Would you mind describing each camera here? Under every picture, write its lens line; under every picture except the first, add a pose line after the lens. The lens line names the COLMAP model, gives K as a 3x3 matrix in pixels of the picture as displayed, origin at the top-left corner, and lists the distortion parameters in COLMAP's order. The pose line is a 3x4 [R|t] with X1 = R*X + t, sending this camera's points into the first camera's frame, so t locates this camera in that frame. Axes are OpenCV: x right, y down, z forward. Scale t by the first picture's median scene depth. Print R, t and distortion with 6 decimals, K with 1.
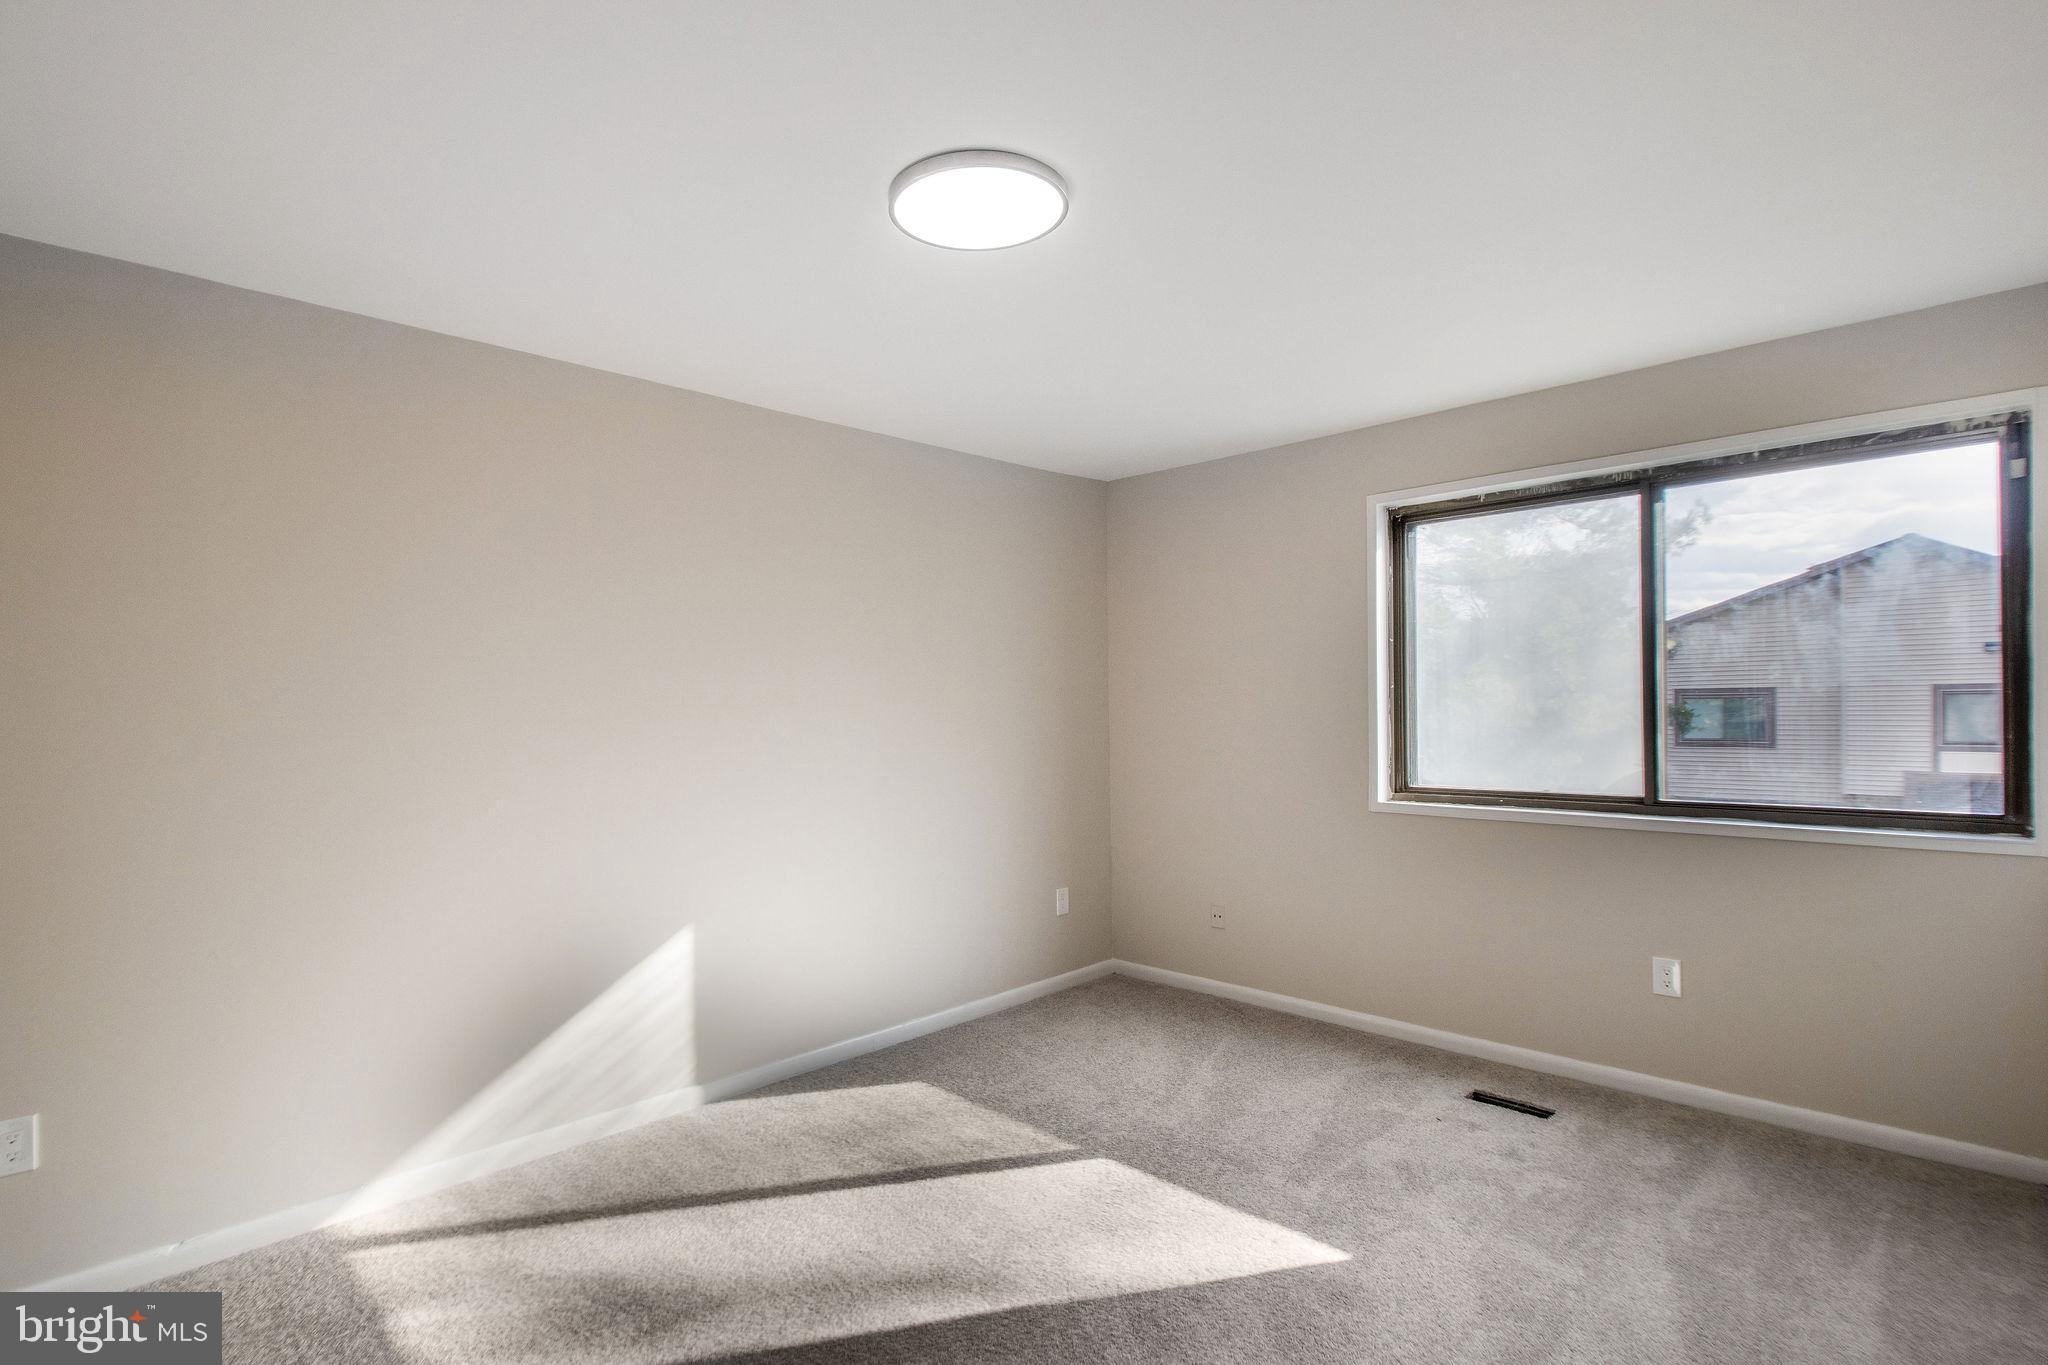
lens RADIAL K [[991.0, 0, 989.8], [0, 991.0, 721.6], [0, 0, 1]] dist [0.020137, -0.012548]
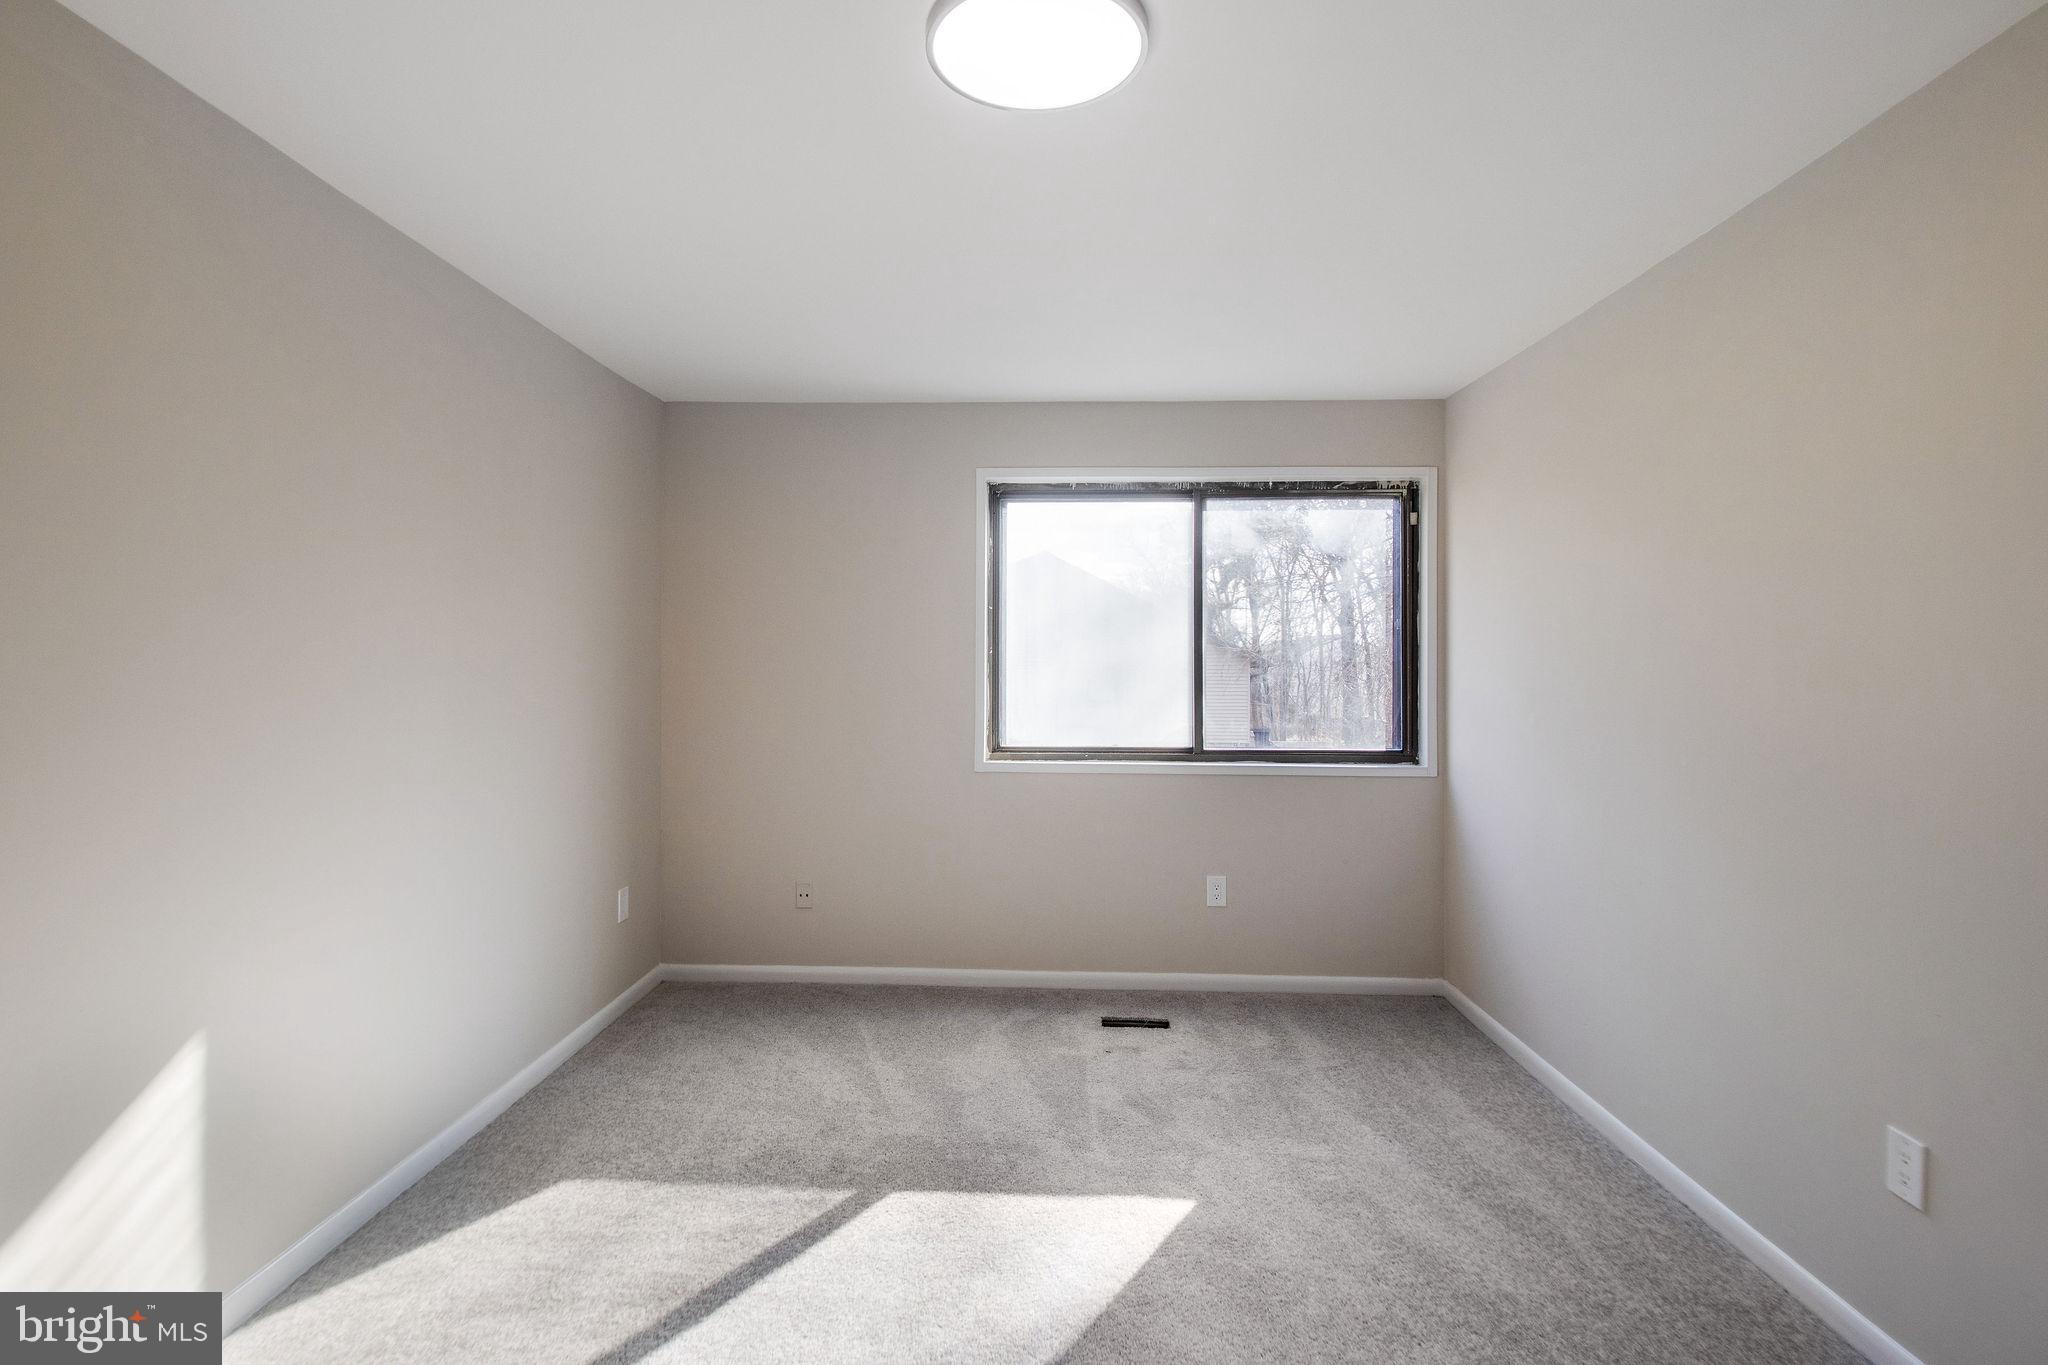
lens RADIAL K [[991.0, 0, 1023.5], [0, 991.0, 665.7], [0, 0, 1]] dist [0.020137, -0.012548]
pose [[0.736113, 0.017195, 0.676640, -0.343569], [-0.005499, 0.999796, -0.019424, -0.000290], [-0.676836, 0.010577, 0.736057, 0.249941]]
